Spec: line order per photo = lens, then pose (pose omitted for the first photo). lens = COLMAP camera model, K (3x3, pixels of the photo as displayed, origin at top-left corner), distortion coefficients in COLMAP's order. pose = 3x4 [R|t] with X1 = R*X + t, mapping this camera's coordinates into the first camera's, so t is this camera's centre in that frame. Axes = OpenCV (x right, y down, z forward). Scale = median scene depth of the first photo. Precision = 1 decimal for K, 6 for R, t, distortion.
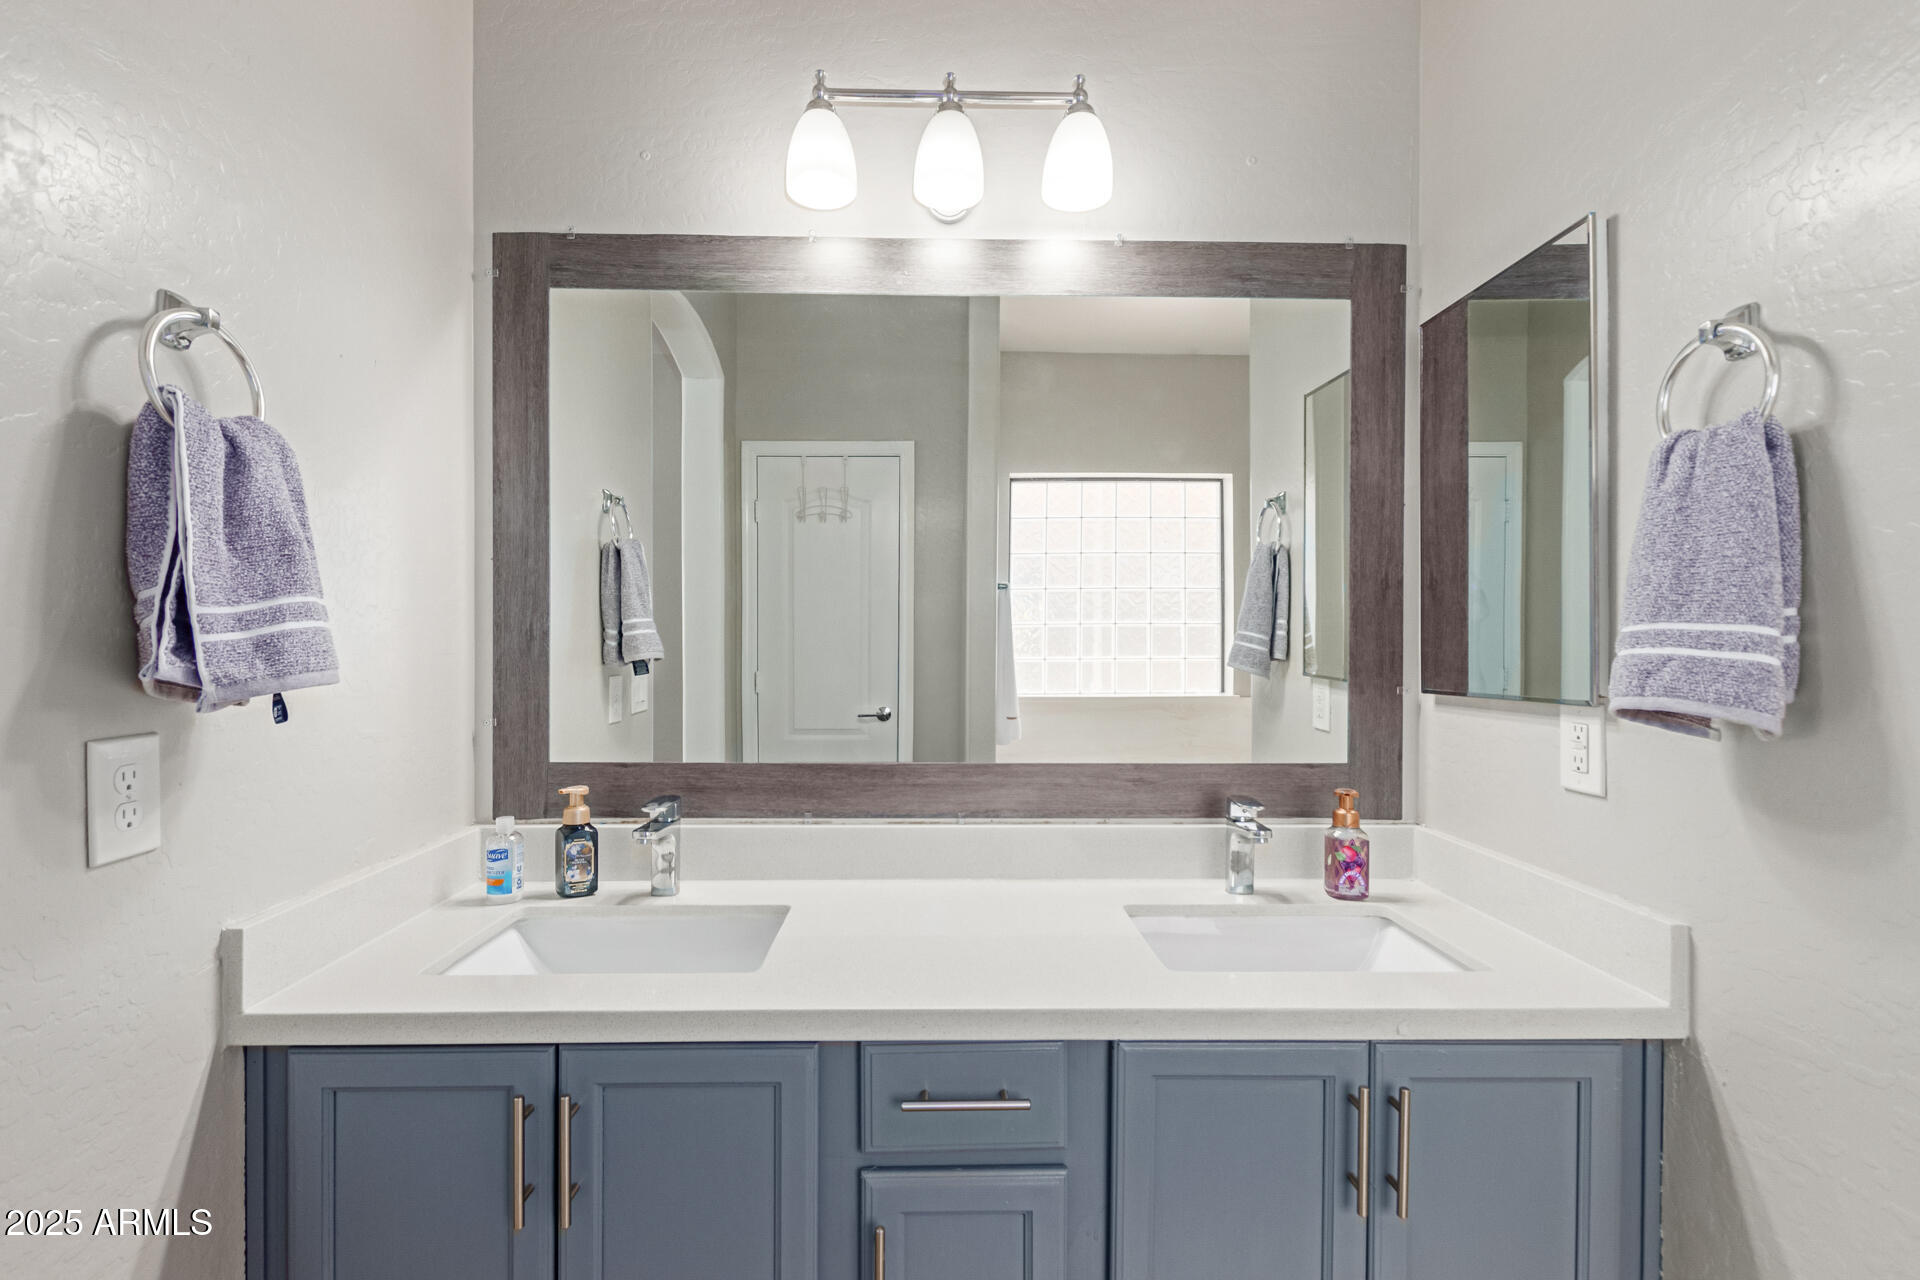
lens RADIAL K [[882.3, 0, 958.0], [0, 882.3, 642.6], [0, 0, 1]] dist [-0.002185, 0.000039]
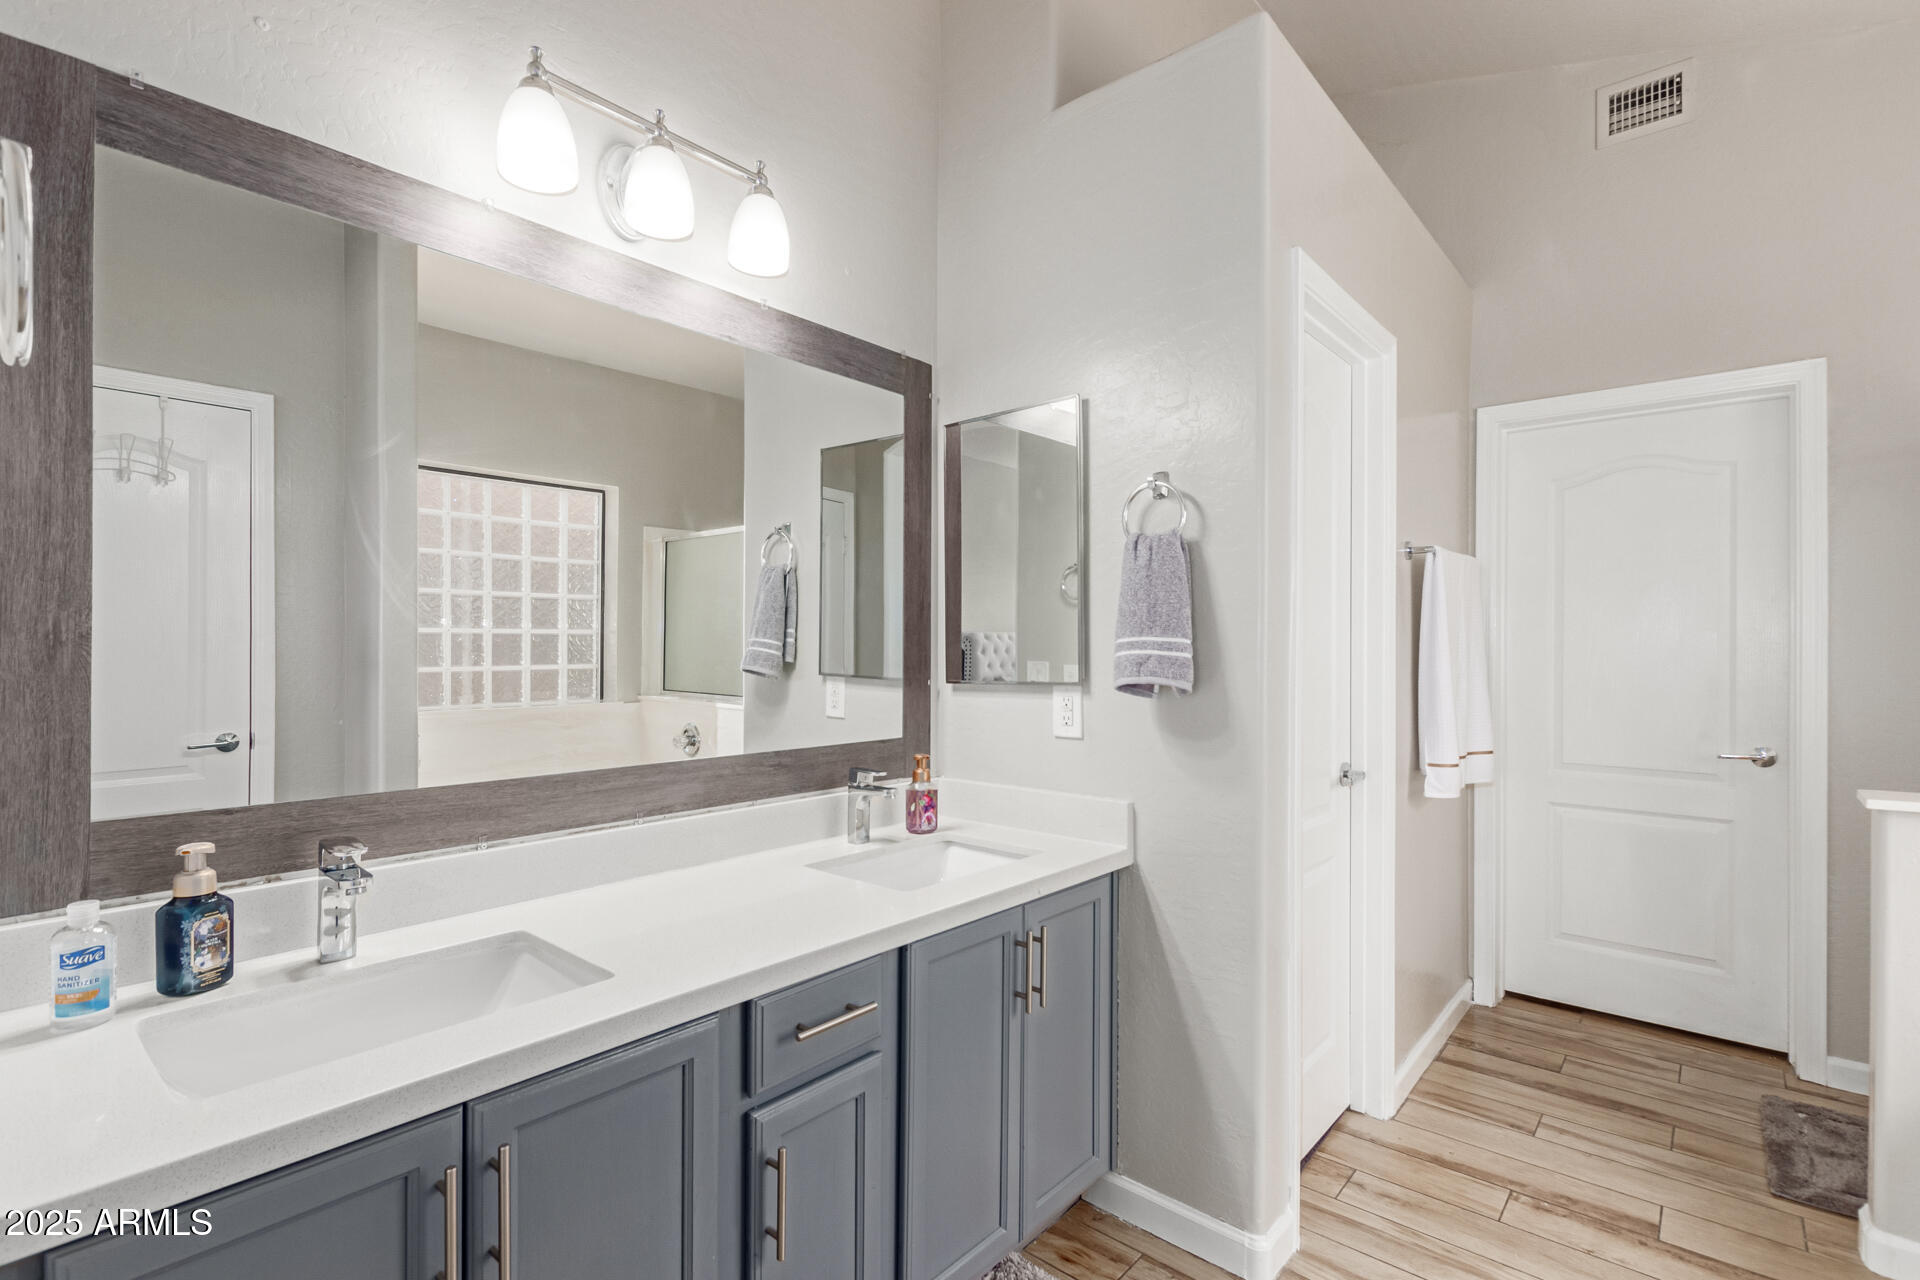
lens RADIAL K [[882.3, 0, 971.8], [0, 882.3, 643.5], [0, 0, 1]] dist [-0.002185, 0.000039]
pose [[0.666224, 0.002106, 0.745749, -0.547599], [0.002779, 0.999982, -0.005307, 0.000514], [-0.745747, 0.005608, 0.666206, 0.019940]]
